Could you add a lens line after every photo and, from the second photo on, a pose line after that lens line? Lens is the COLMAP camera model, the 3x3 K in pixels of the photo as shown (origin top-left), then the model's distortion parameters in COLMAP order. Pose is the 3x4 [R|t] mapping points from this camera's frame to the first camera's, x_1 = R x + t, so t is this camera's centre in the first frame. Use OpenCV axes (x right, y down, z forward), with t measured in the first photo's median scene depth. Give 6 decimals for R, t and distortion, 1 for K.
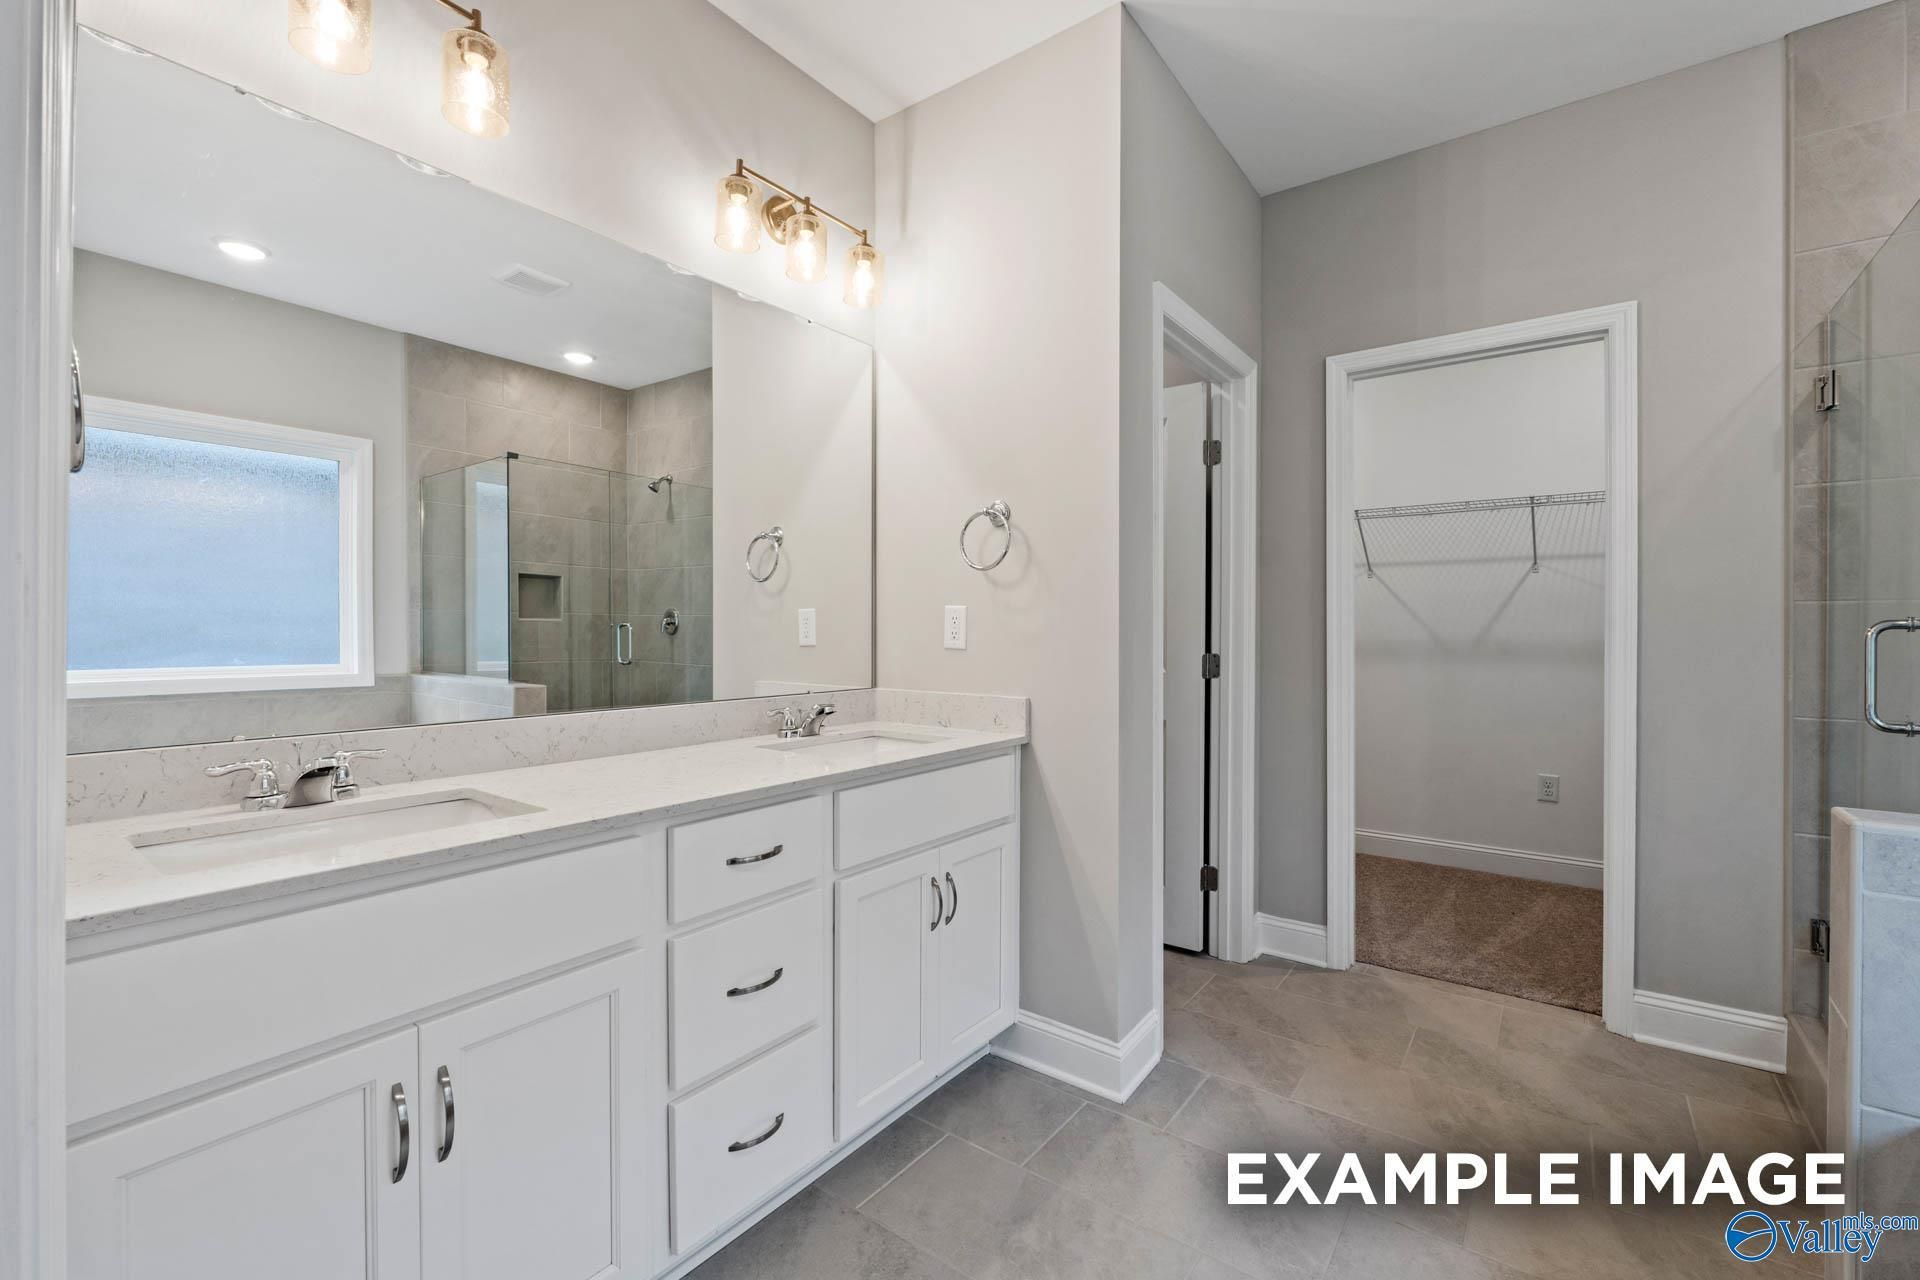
lens RADIAL K [[804.2, 0, 960.9], [0, 804.2, 636.9], [0, 0, 1]] dist [0.000976, 0.000235]
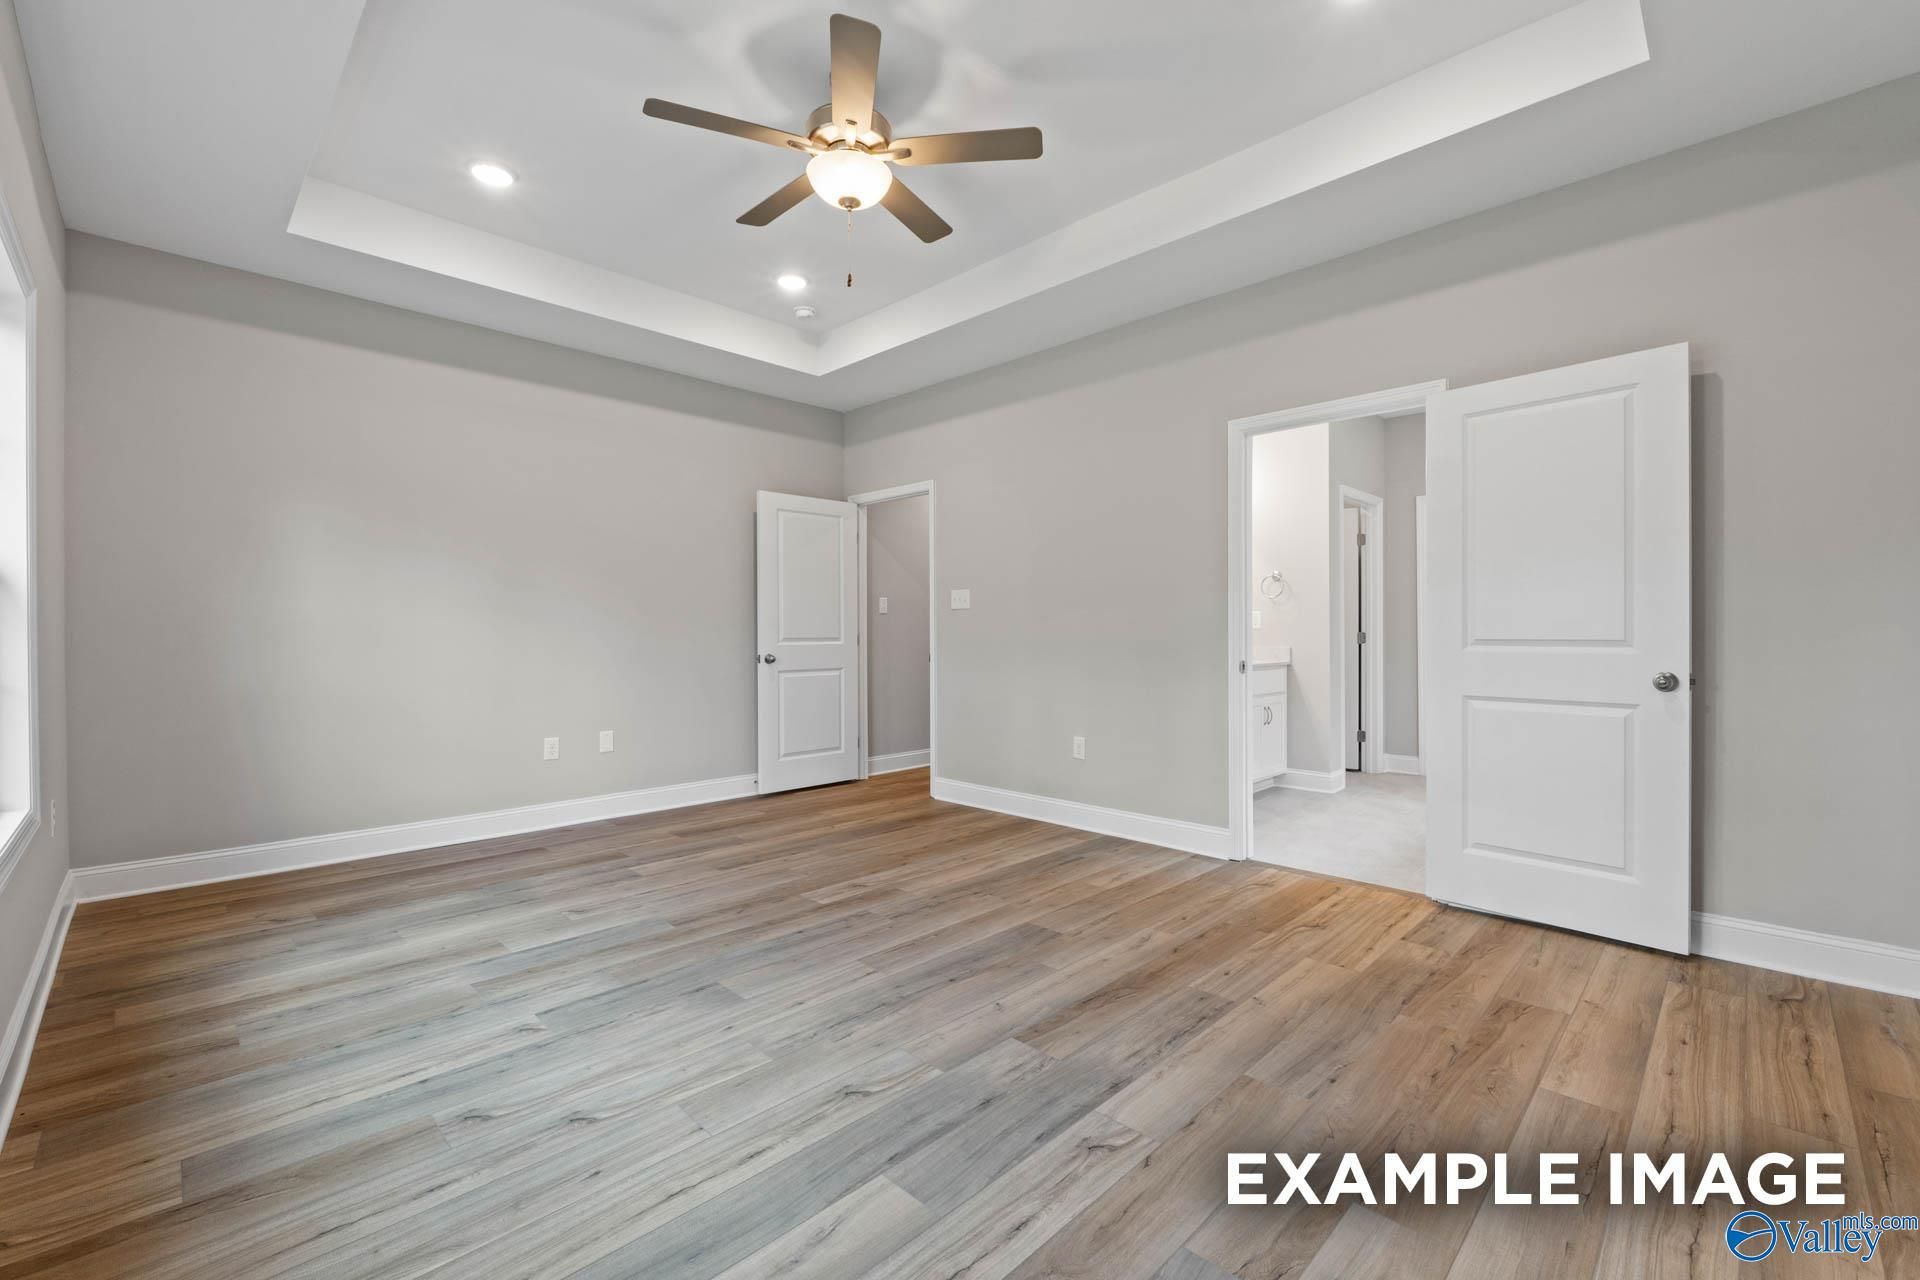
lens RADIAL K [[804.2, 0, 958.6], [0, 804.2, 635.1], [0, 0, 1]] dist [0.000976, 0.000235]
pose [[0.989357, -0.004712, -0.145431, -0.461537], [0.004071, 0.999981, -0.004703, 0.034159], [0.145450, 0.004061, 0.989357, -1.343395]]
